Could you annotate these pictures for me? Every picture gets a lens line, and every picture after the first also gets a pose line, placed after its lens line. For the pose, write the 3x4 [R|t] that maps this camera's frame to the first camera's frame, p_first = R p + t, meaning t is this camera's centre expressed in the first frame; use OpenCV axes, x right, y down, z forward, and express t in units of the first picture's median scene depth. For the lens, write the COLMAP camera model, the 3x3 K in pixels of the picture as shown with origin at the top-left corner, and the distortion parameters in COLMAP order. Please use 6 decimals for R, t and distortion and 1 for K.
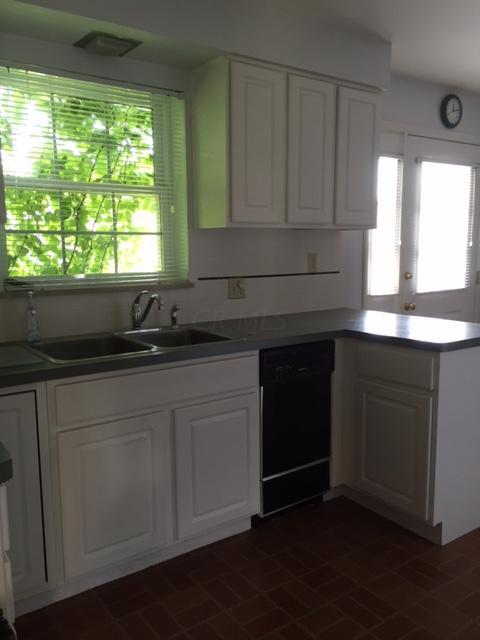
lens RADIAL K [[545.3, 0, 239.7], [0, 545.3, 318.9], [0, 0, 1]] dist [0.067657, -0.014793]
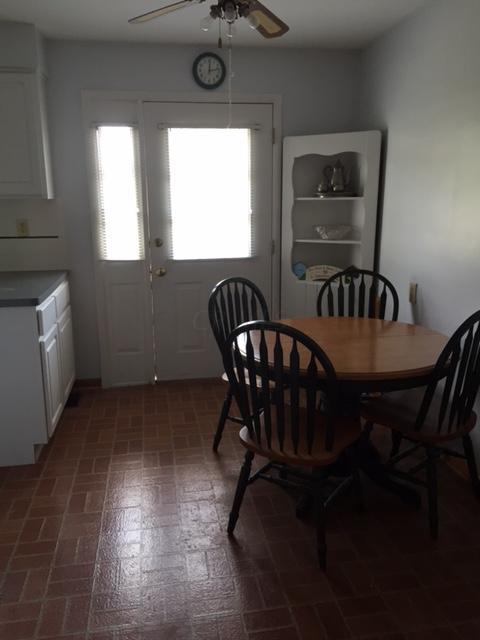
lens RADIAL K [[545.3, 0, 240.2], [0, 545.3, 321.4], [0, 0, 1]] dist [0.067657, -0.014793]
pose [[0.897552, 0.104148, -0.428431, 0.897988], [-0.060236, 0.991555, 0.114847, -0.059116], [0.436774, -0.077274, 0.896246, 0.136652]]
